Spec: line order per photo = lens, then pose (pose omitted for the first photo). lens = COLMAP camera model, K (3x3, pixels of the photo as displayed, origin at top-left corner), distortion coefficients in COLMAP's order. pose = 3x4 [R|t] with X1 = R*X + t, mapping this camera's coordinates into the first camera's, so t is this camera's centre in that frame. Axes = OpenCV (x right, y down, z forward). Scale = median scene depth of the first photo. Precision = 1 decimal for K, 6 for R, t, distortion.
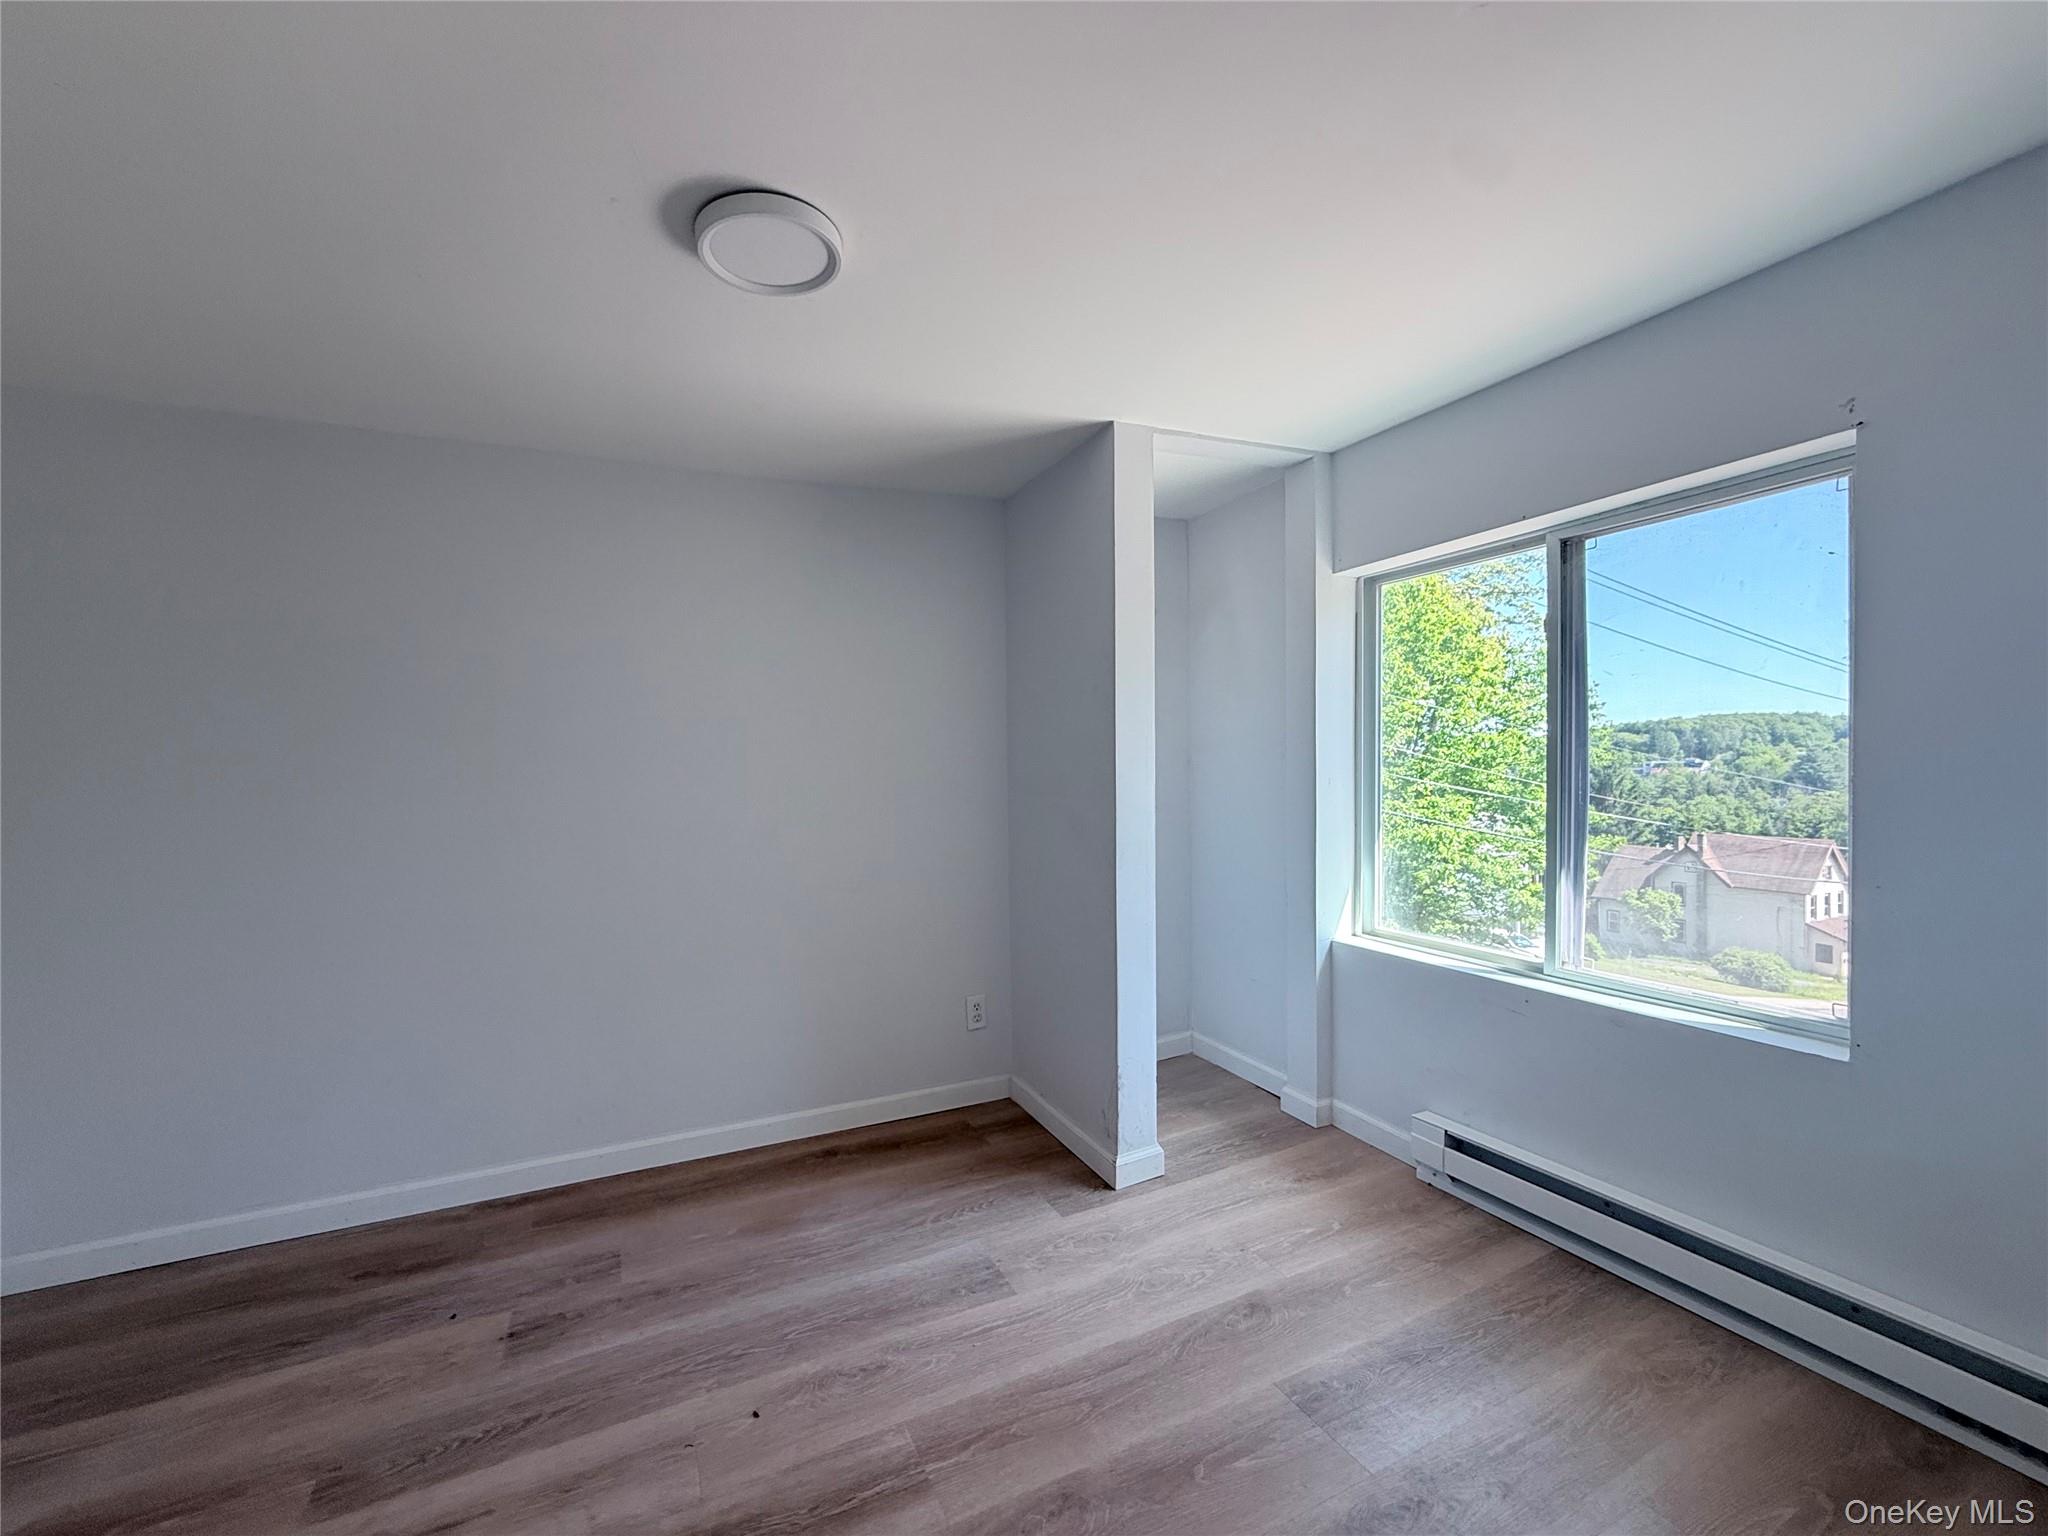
lens RADIAL K [[813.5, 0, 1018.4], [0, 813.5, 769.9], [0, 0, 1]] dist [-0.000736, 0.000145]
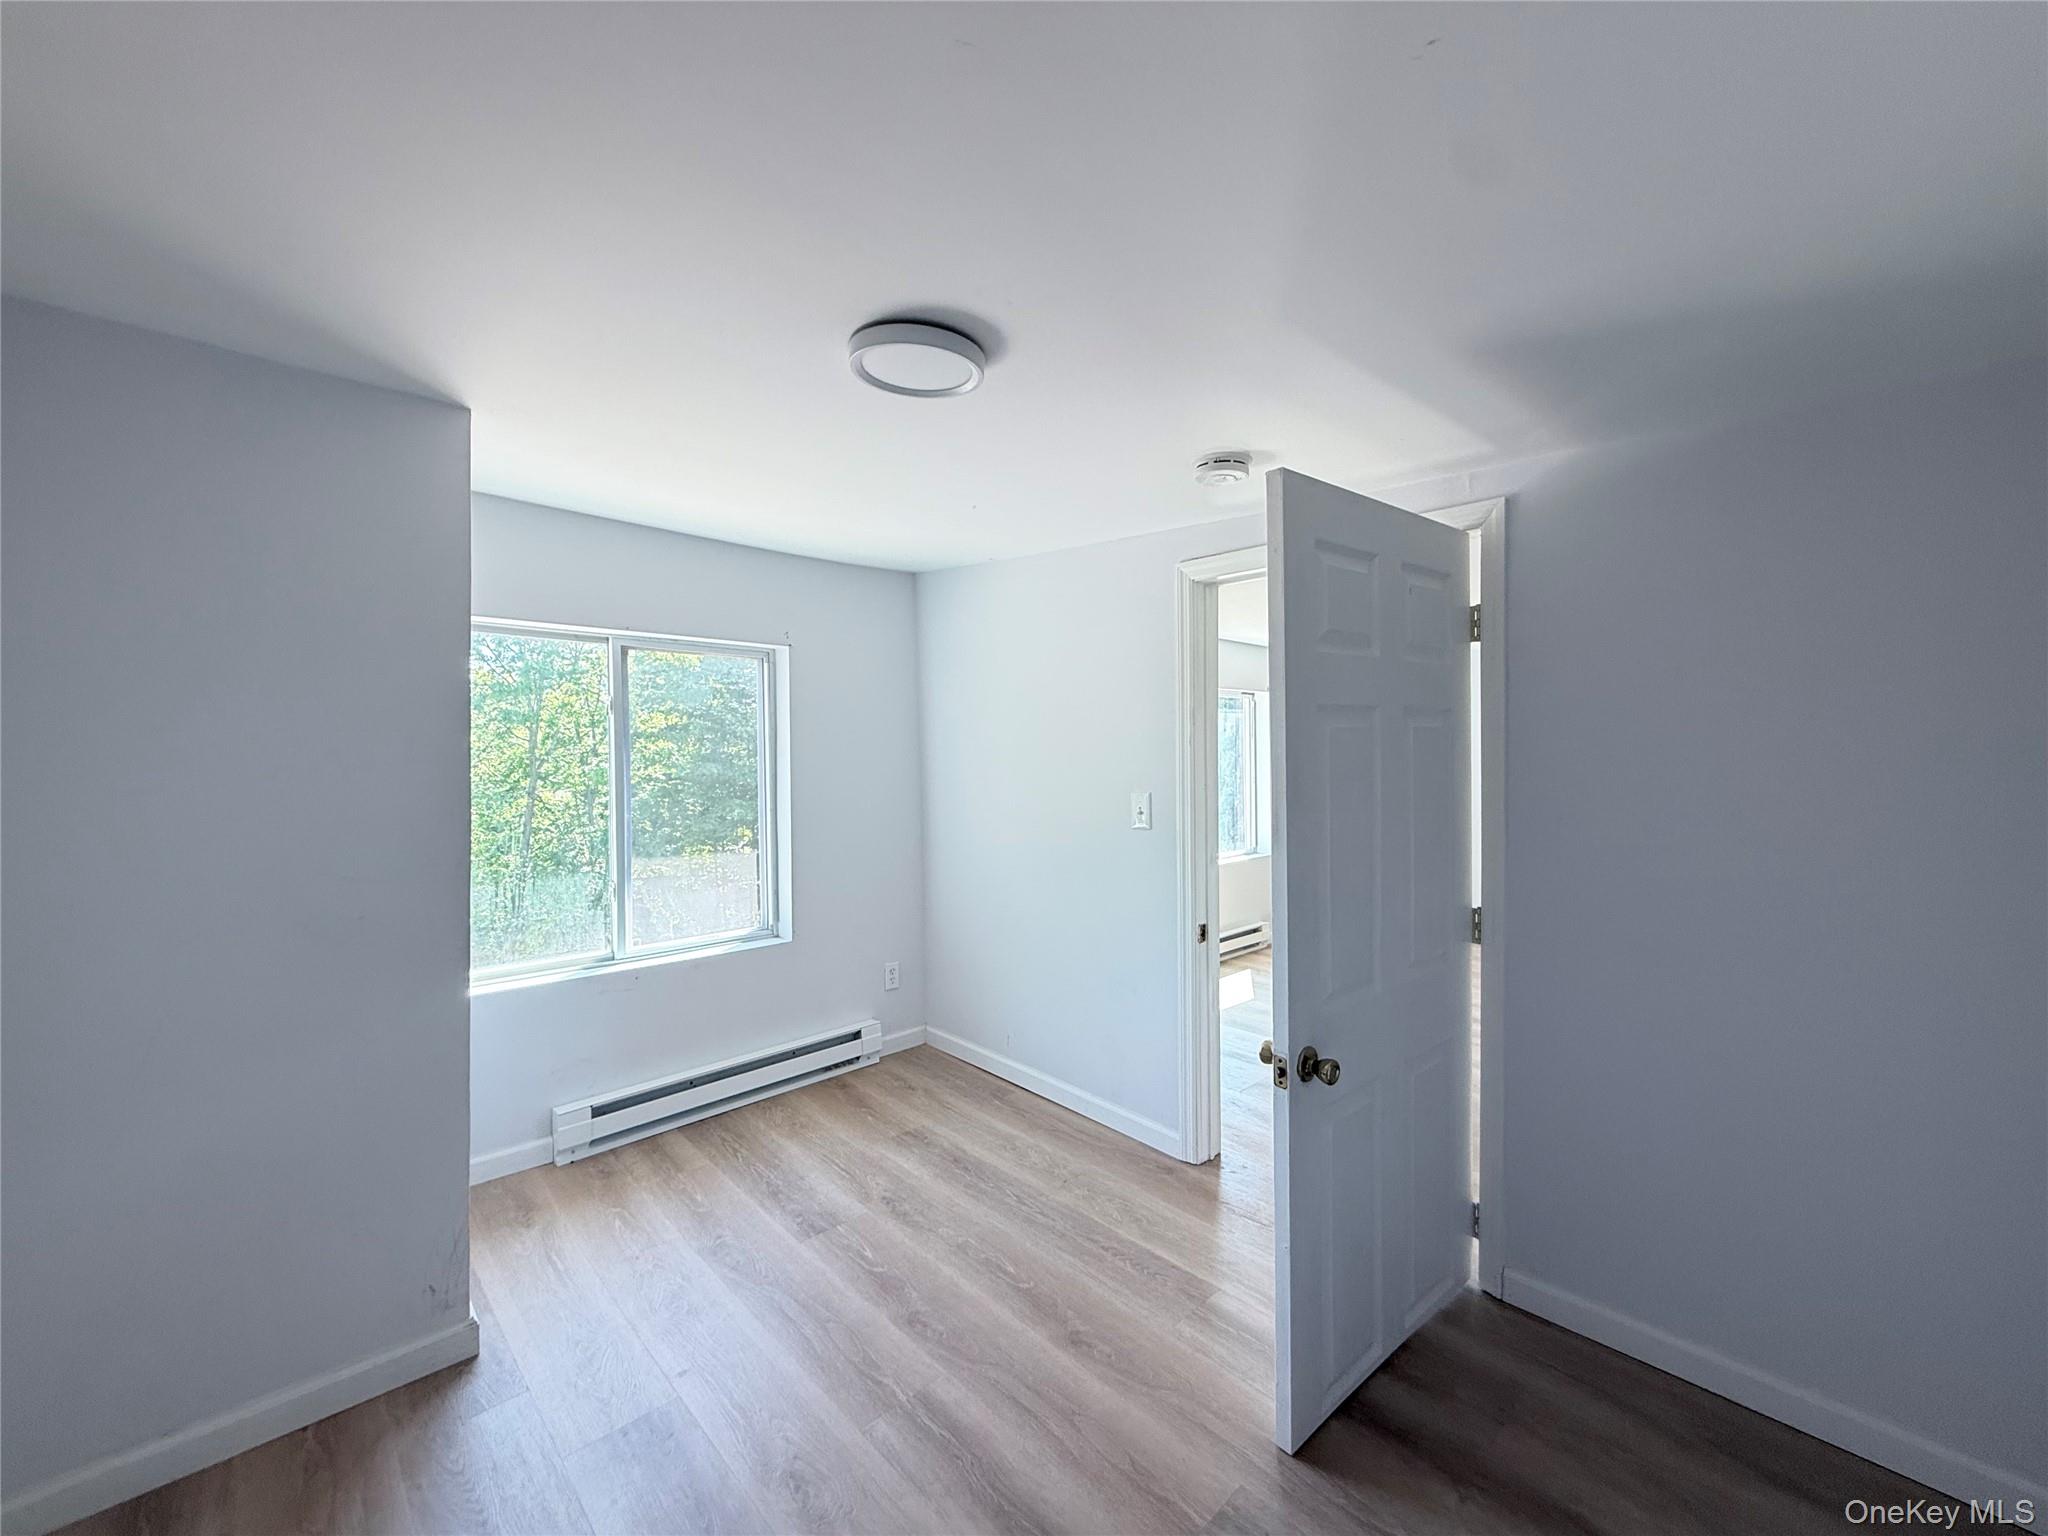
lens RADIAL K [[813.5, 0, 1018.4], [0, 813.5, 769.9], [0, 0, 1]] dist [-0.000736, 0.000145]
pose [[-0.306034, -0.015035, 0.951902, -1.083300], [-0.004753, 0.999887, 0.014265, -0.116757], [-0.952009, -0.000159, -0.306071, 0.967103]]
